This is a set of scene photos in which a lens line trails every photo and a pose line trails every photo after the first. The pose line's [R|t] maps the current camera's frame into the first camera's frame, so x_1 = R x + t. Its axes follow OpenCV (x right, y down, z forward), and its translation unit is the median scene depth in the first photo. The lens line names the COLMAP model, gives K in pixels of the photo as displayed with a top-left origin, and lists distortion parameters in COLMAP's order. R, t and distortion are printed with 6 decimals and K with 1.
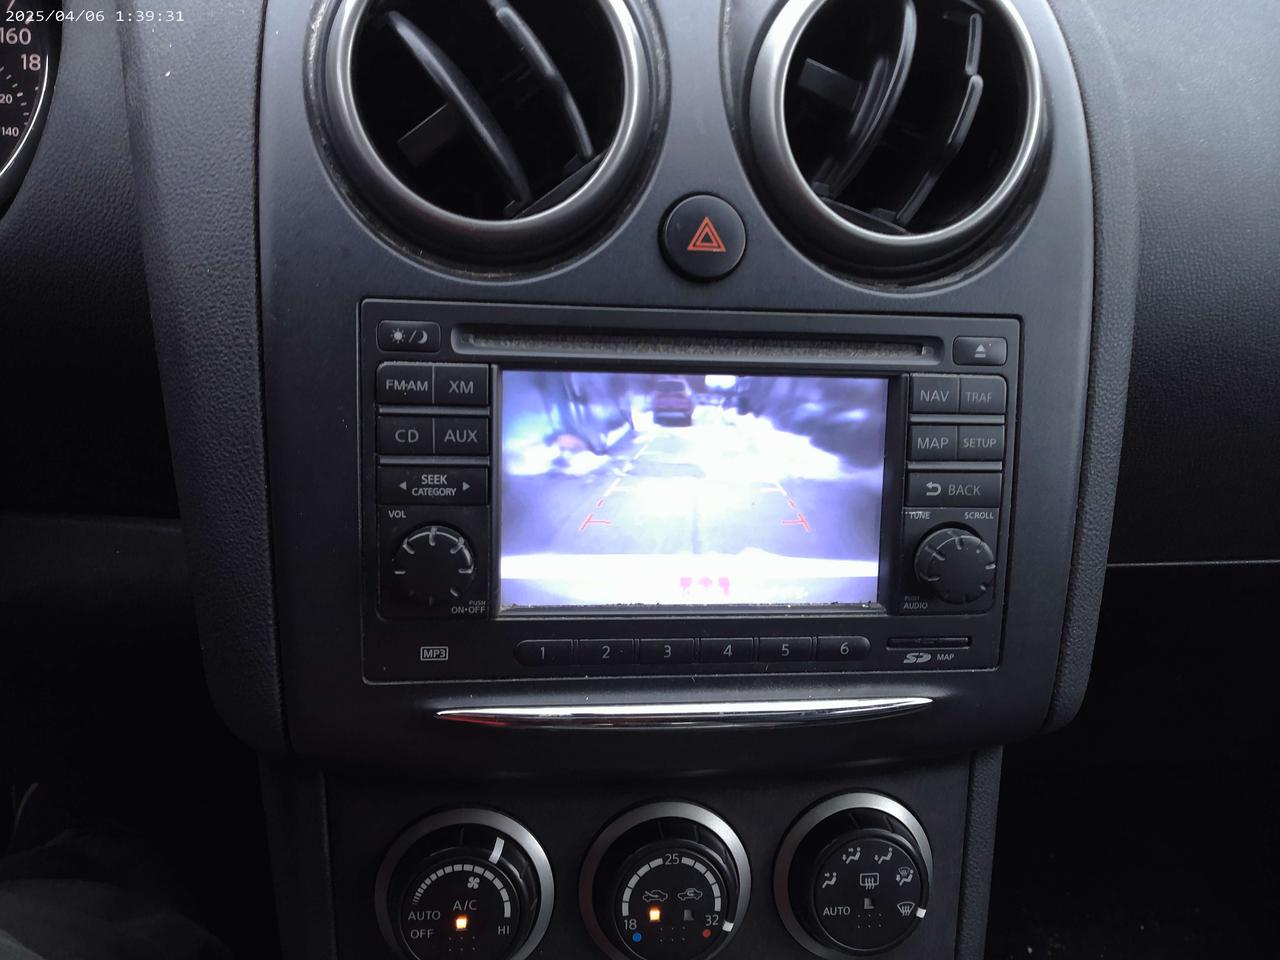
lens RADIAL K [[1068.3, 0, 643.4], [0, 1068.3, 479.0], [0, 0, 1]] dist [0.005717, 0.004464]
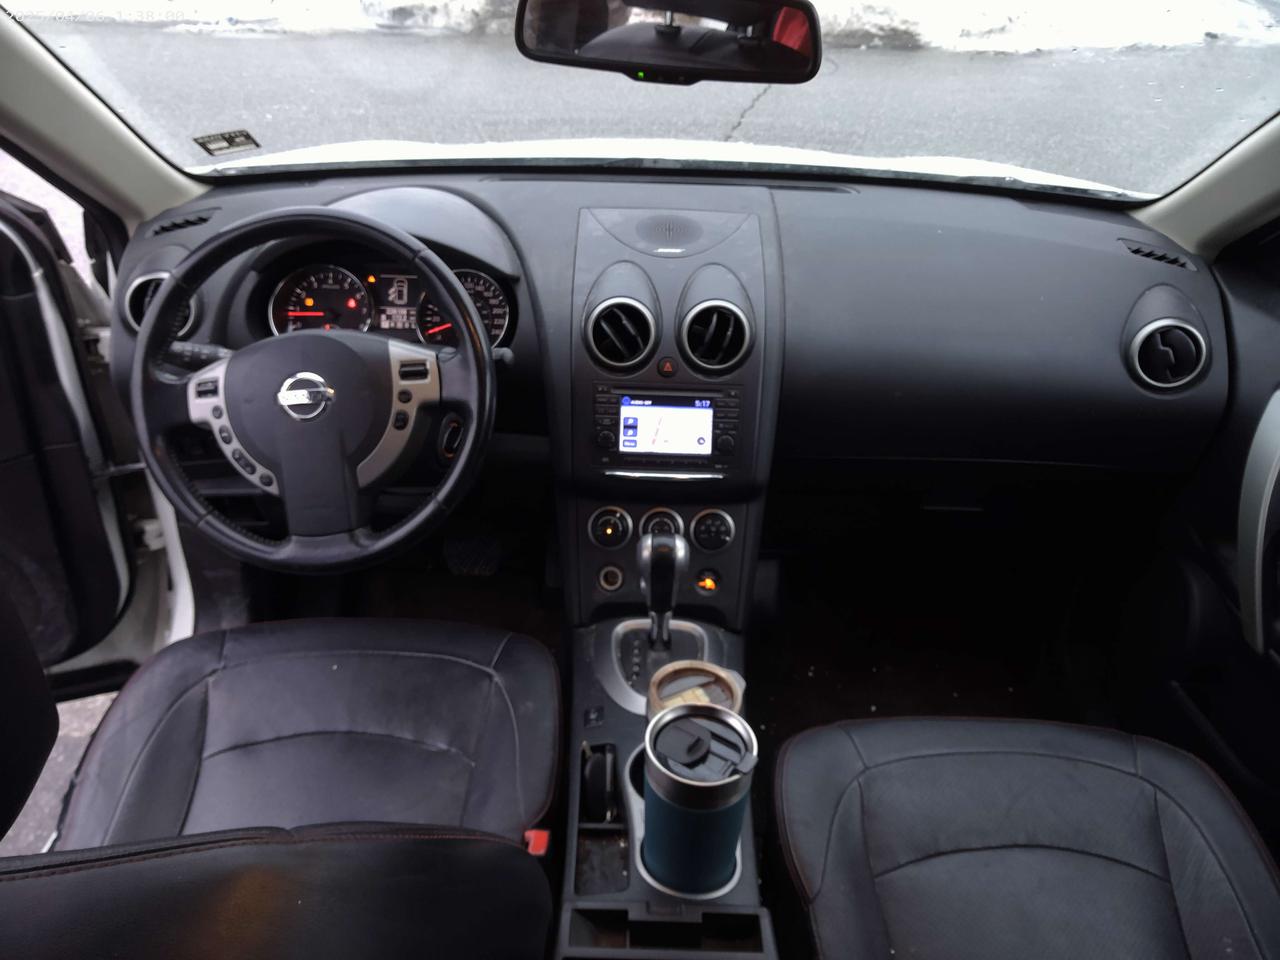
lens RADIAL K [[1068.3, 0, 639.5], [0, 1068.3, 481.5], [0, 0, 1]] dist [0.005717, 0.004464]
pose [[0.992752, 0.023004, -0.117960, 0.457433], [-0.023033, 0.999734, 0.001119, 0.236771], [0.117954, 0.001606, 0.993018, -3.293081]]
